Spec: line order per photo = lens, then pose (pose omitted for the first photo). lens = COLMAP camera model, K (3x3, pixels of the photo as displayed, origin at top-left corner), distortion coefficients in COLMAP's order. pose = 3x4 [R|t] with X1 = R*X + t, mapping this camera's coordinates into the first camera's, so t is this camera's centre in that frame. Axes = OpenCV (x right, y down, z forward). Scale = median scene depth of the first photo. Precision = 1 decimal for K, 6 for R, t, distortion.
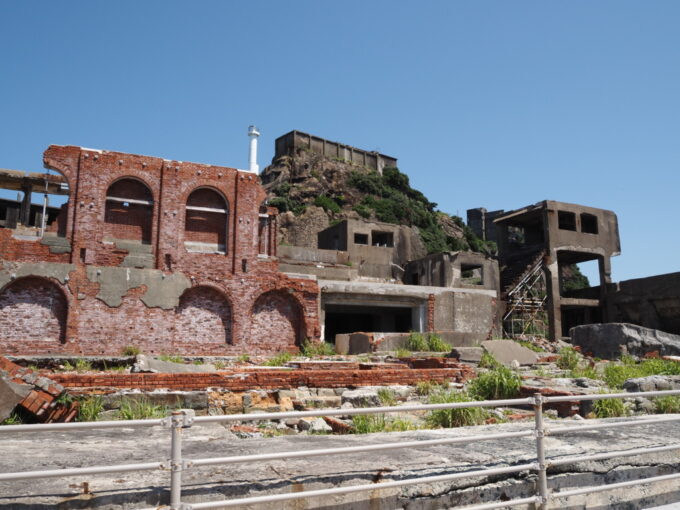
lens RADIAL K [[567.6, 0, 340.0], [0, 567.6, 255.0], [0, 0, 1]] dist [-0.048748, 0.001162]
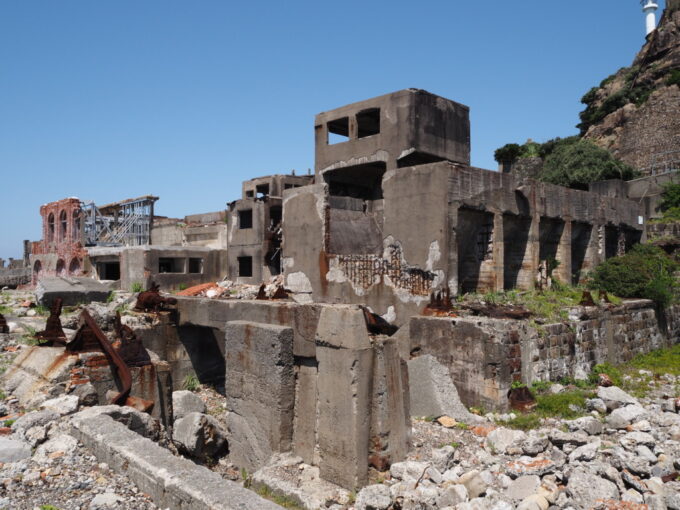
lens RADIAL K [[554.2, 0, 354.0], [0, 554.2, 258.4], [0, 0, 1]] dist [-0.026958, -0.001330]
pose [[0.348821, -0.024073, -0.936880, 0.511869], [0.176698, 0.983431, 0.040519, 0.040055], [0.920381, -0.179679, 0.347295, 0.319751]]
